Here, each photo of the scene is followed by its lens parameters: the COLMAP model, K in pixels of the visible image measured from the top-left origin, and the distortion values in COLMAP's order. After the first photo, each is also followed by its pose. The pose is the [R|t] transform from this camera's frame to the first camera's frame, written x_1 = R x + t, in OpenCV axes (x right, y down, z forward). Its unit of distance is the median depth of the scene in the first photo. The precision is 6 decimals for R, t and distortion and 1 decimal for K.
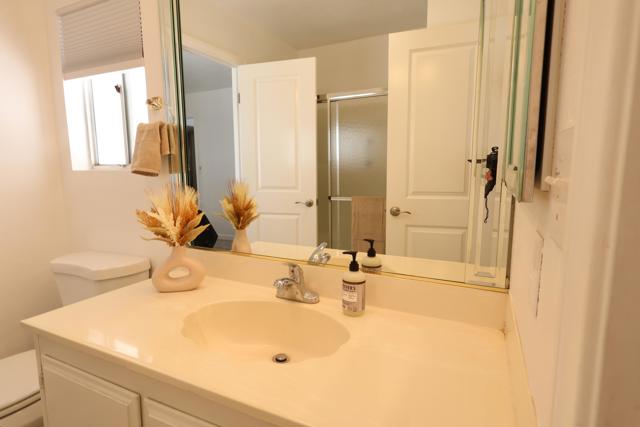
lens RADIAL K [[346.8, 0, 319.9], [0, 346.8, 215.9], [0, 0, 1]] dist [-0.002030, 0.001443]
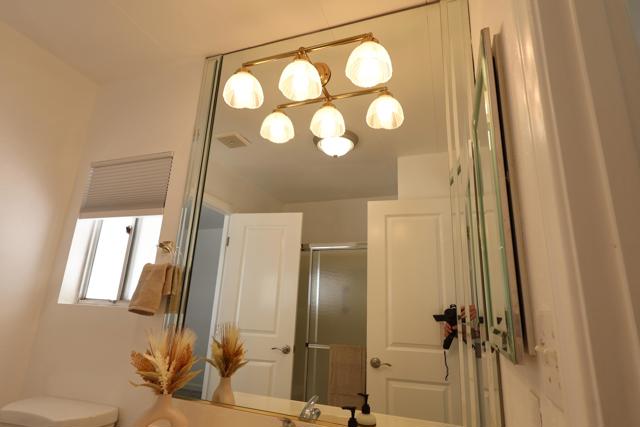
lens RADIAL K [[346.8, 0, 319.0], [0, 346.8, 212.9], [0, 0, 1]] dist [-0.002030, 0.001443]
pose [[0.994040, 0.077645, 0.076528, -0.071877], [-0.040703, 0.915528, -0.400189, -0.003268], [-0.101136, 0.394689, 0.913232, -0.075716]]
